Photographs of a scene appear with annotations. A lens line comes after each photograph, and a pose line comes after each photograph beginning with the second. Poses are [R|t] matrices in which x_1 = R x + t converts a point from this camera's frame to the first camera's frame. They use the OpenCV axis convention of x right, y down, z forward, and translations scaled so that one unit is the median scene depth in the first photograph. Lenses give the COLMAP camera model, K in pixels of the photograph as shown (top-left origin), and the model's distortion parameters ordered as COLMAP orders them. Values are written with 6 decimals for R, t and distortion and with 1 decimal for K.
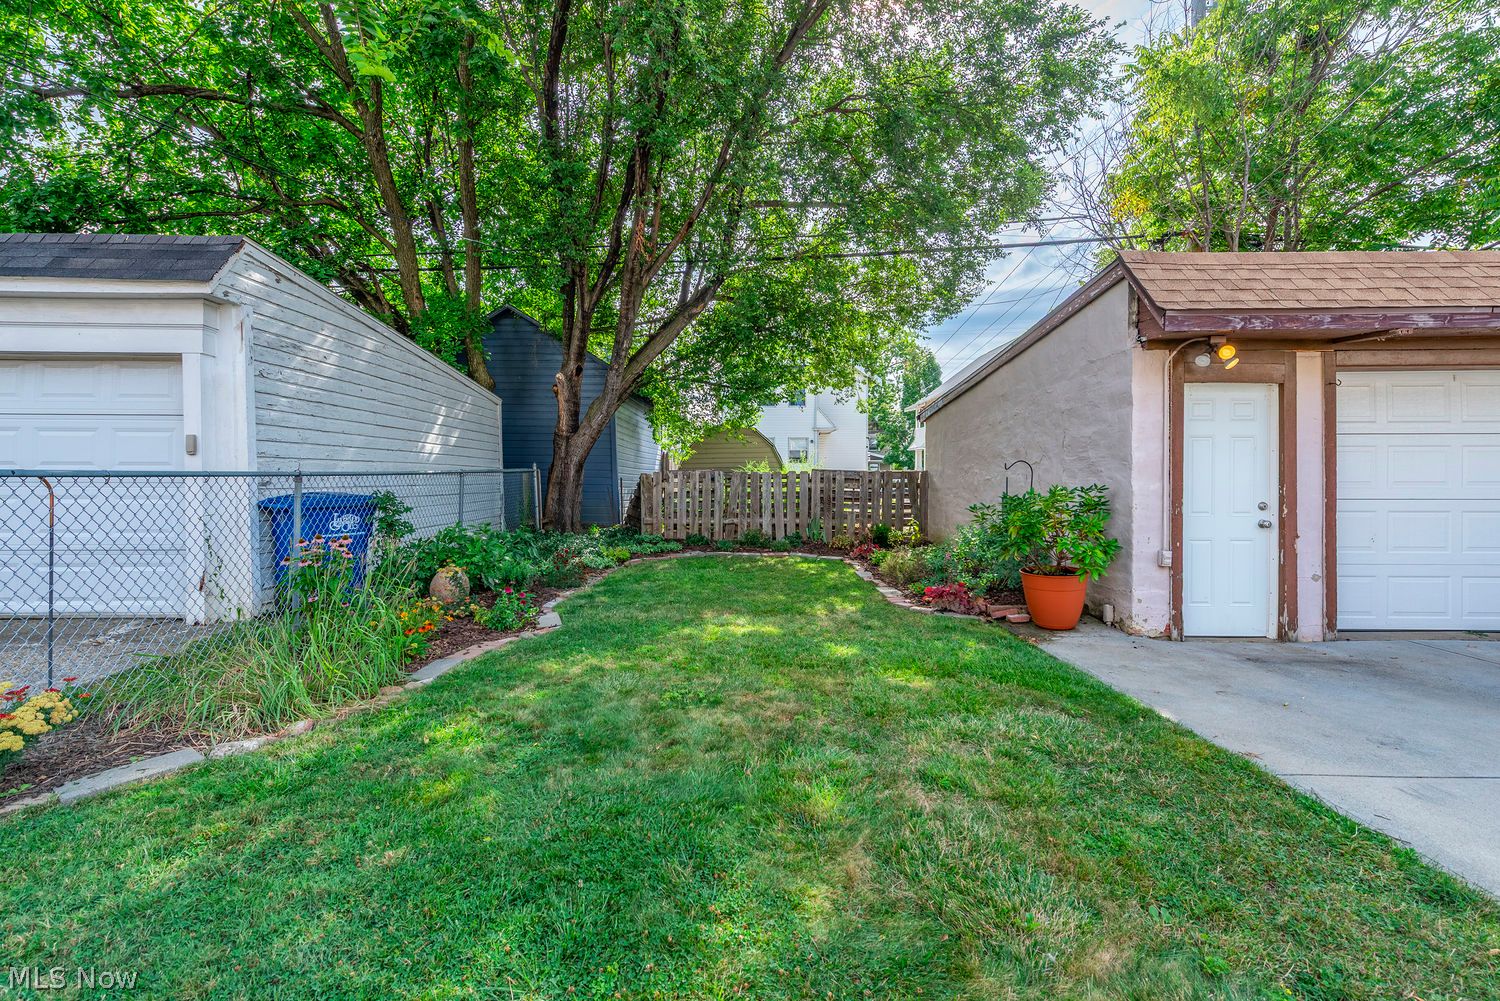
lens RADIAL K [[630.4, 0, 750.8], [0, 630.4, 484.5], [0, 0, 1]] dist [0.001805, 0.000132]
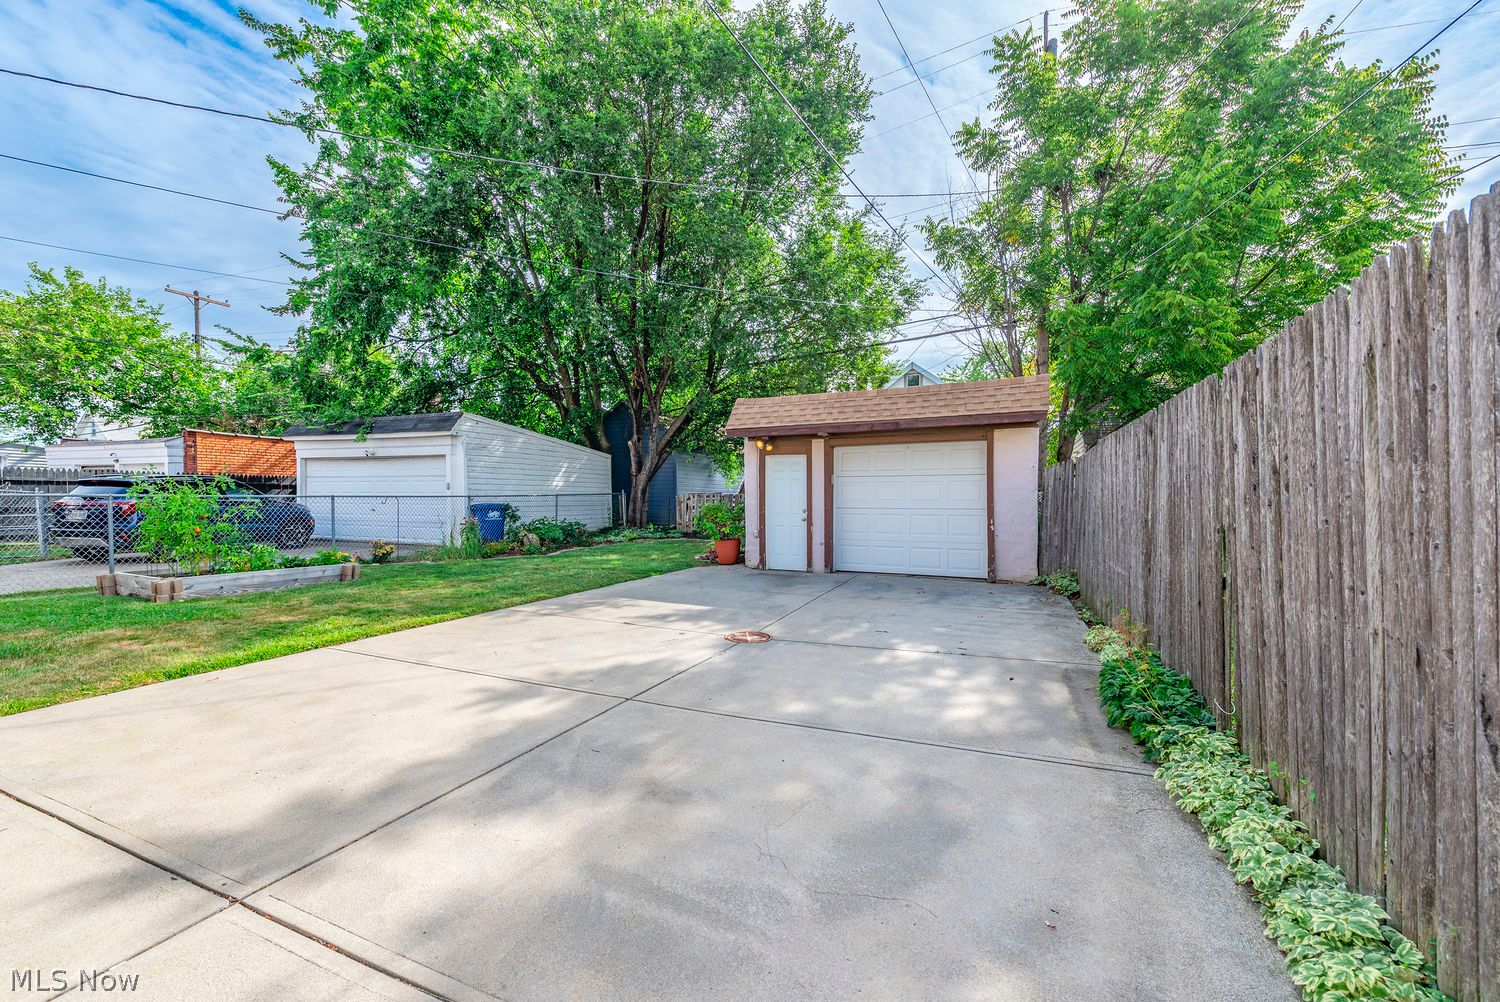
lens RADIAL K [[598.5, 0, 752.8], [0, 598.5, 496.2], [0, 0, 1]] dist [0.009484, -0.002874]
pose [[0.920357, -0.000087, -0.391079, 1.013443], [-0.005282, 0.999906, -0.012654, 0.007248], [0.391043, 0.013711, 0.920270, -0.671708]]
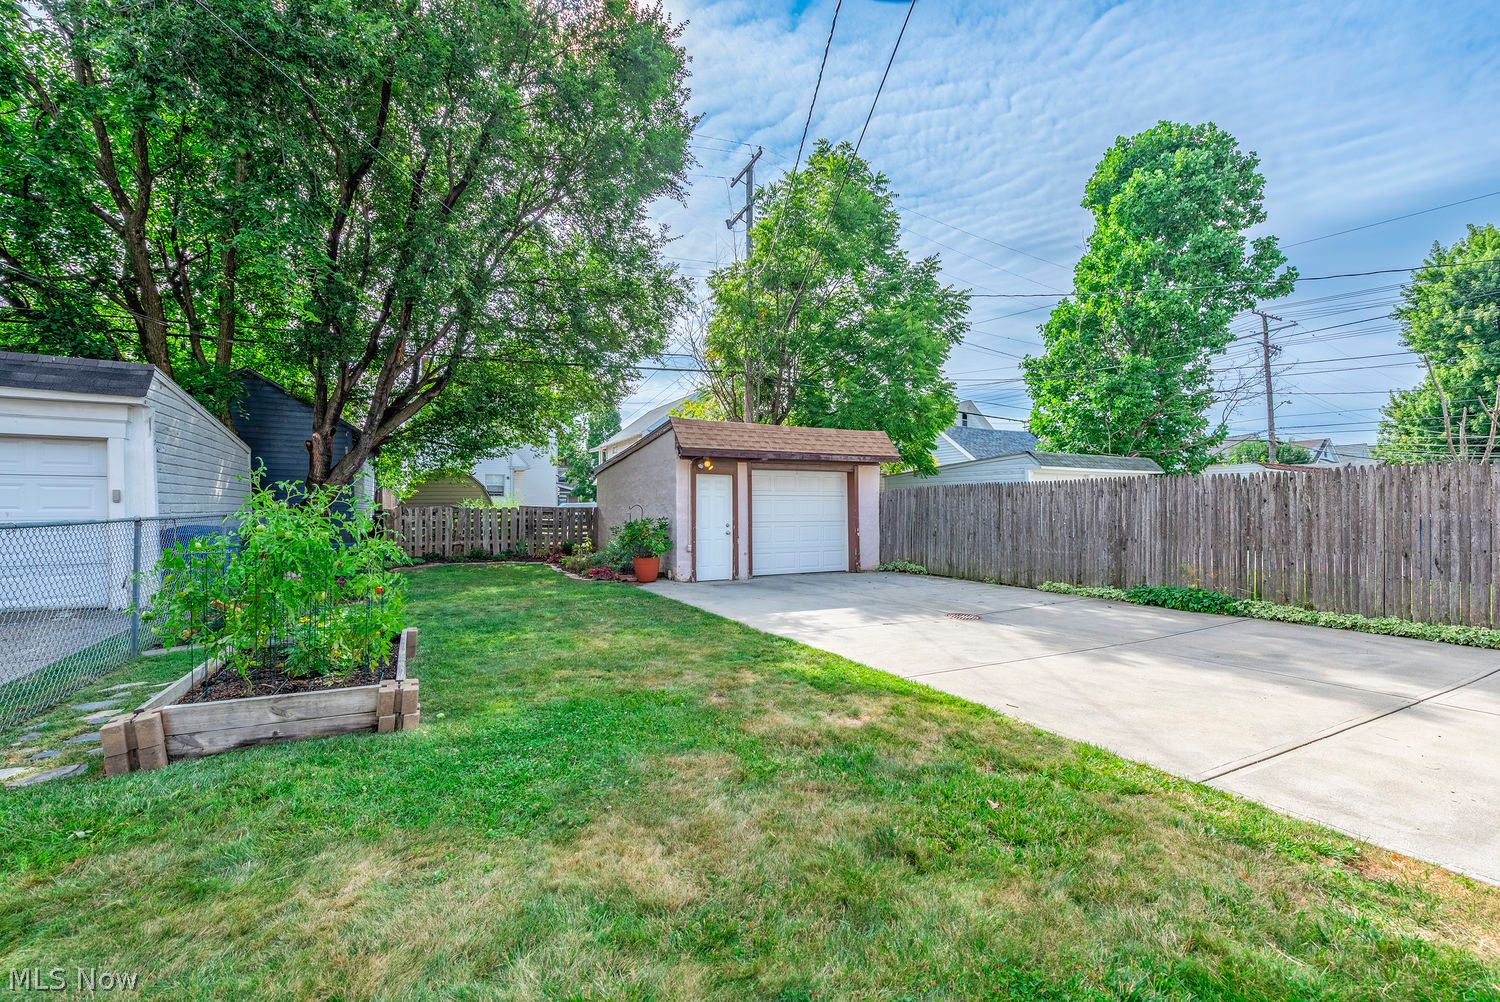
lens RADIAL K [[598.5, 0, 745.6], [0, 598.5, 510.9], [0, 0, 1]] dist [0.009484, -0.002874]
pose [[0.882971, -0.002650, 0.469421, -0.142818], [0.004813, 0.999983, -0.003408, -0.009190], [-0.469403, 0.005268, 0.882968, -0.738914]]
